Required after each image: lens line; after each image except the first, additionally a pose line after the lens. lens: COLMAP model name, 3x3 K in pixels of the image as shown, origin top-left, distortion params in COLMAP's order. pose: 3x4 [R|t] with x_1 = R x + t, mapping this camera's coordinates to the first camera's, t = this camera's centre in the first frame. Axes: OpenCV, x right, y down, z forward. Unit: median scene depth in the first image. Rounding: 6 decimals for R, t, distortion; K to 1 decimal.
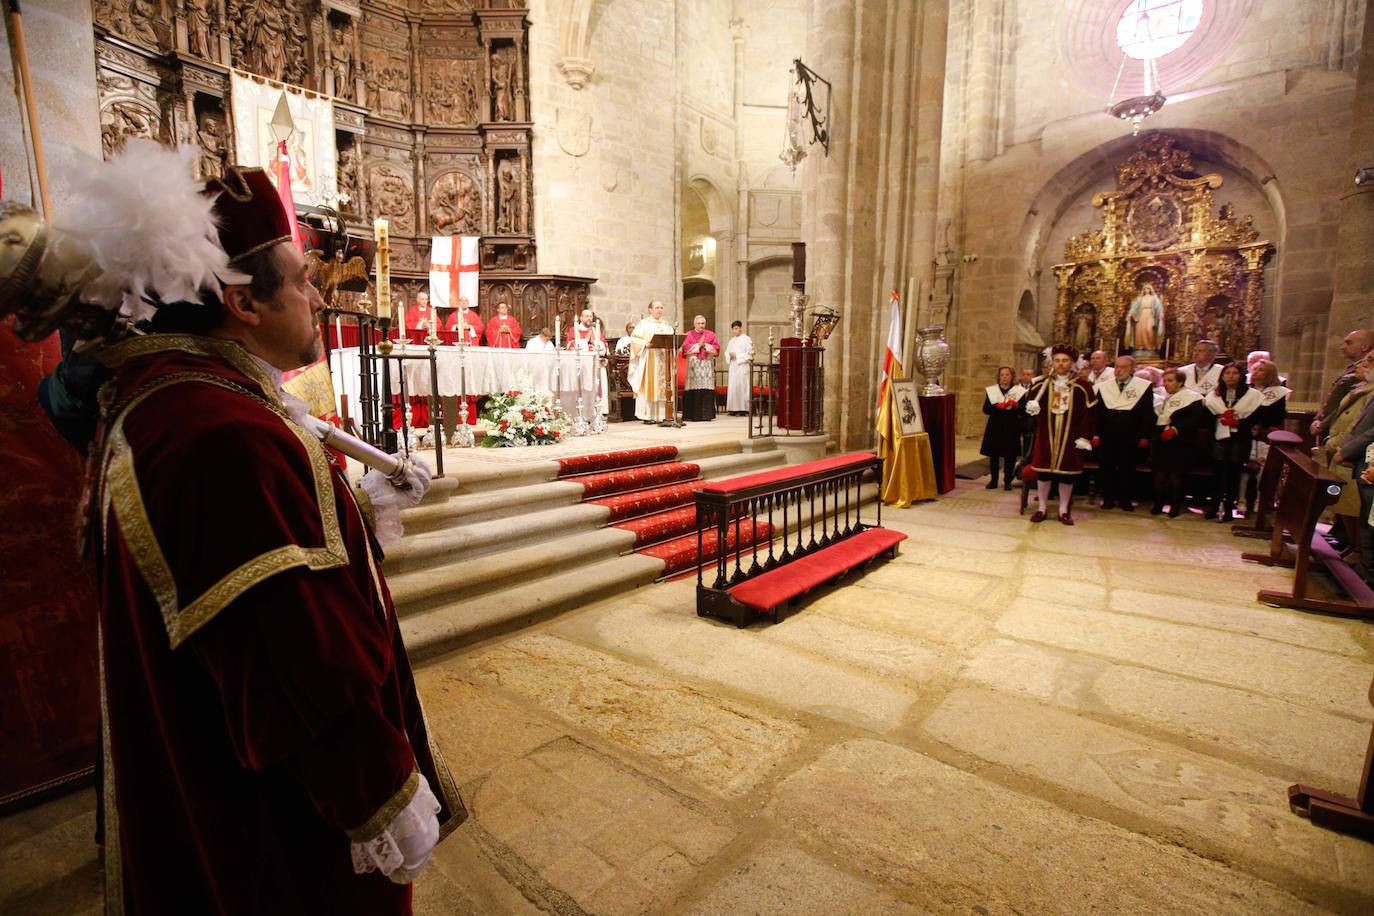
lens RADIAL K [[637.4, 0, 669.5], [0, 637.4, 464.3], [0, 0, 1]] dist [-0.037023, 0.013951]
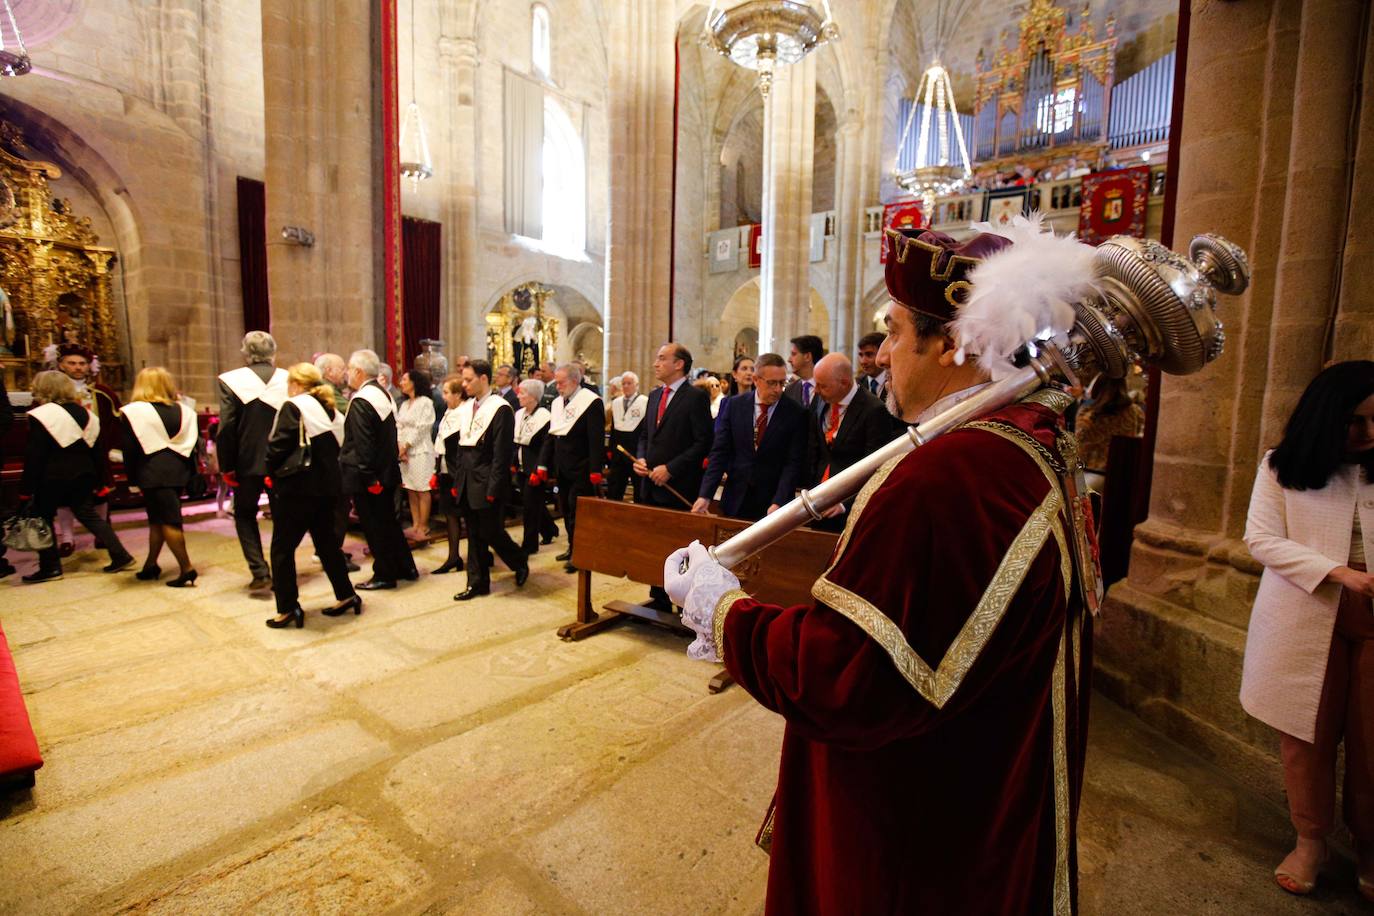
lens RADIAL K [[638.4, 0, 687.0], [0, 638.4, 458.0], [0, 0, 1]] dist [-0.041548, 0.013432]
pose [[-0.014928, -0.099512, 0.994924, -0.157326], [0.108891, 0.988955, 0.100549, -0.020701], [-0.993942, 0.109840, -0.003927, 0.132786]]
